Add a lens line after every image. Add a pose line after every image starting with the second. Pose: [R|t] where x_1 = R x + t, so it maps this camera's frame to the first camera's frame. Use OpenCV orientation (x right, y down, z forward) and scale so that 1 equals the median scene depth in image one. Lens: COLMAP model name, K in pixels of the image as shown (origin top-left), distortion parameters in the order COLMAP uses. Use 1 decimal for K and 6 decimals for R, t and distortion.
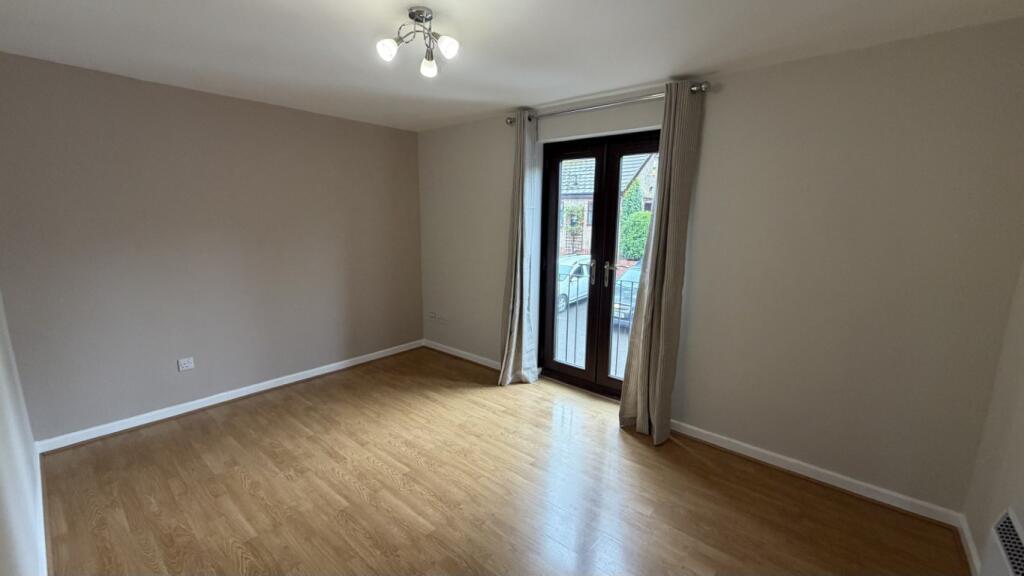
lens RADIAL K [[409.9, 0, 509.0], [0, 409.9, 284.4], [0, 0, 1]] dist [-0.003629, 0.000515]
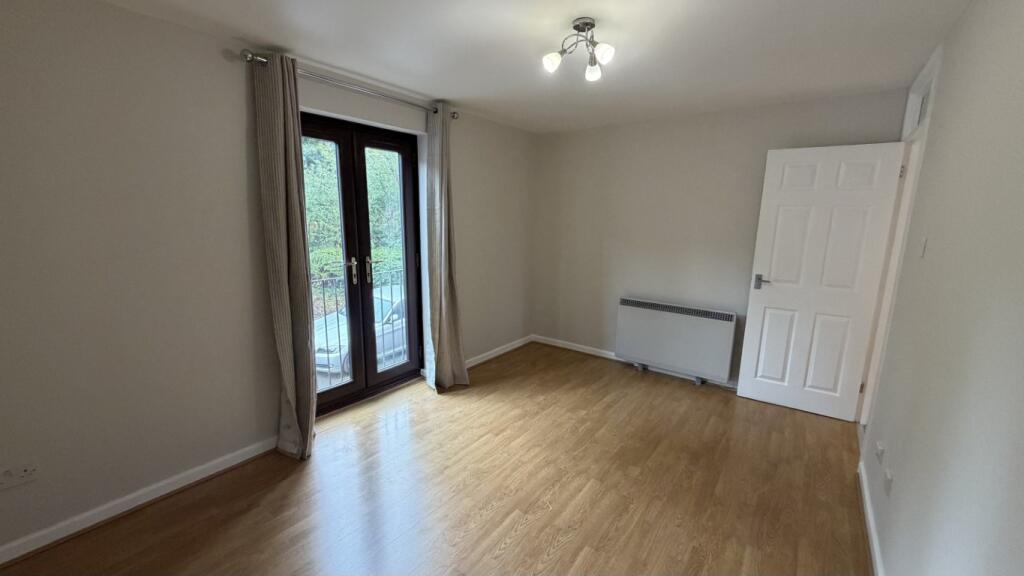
lens RADIAL K [[409.9, 0, 508.5], [0, 409.9, 291.2], [0, 0, 1]] dist [-0.003629, 0.000515]
pose [[-0.063481, -0.198673, 0.978008, -0.974177], [0.153814, 0.966327, 0.206284, -0.167011], [-0.986059, 0.163526, -0.030785, 0.953454]]
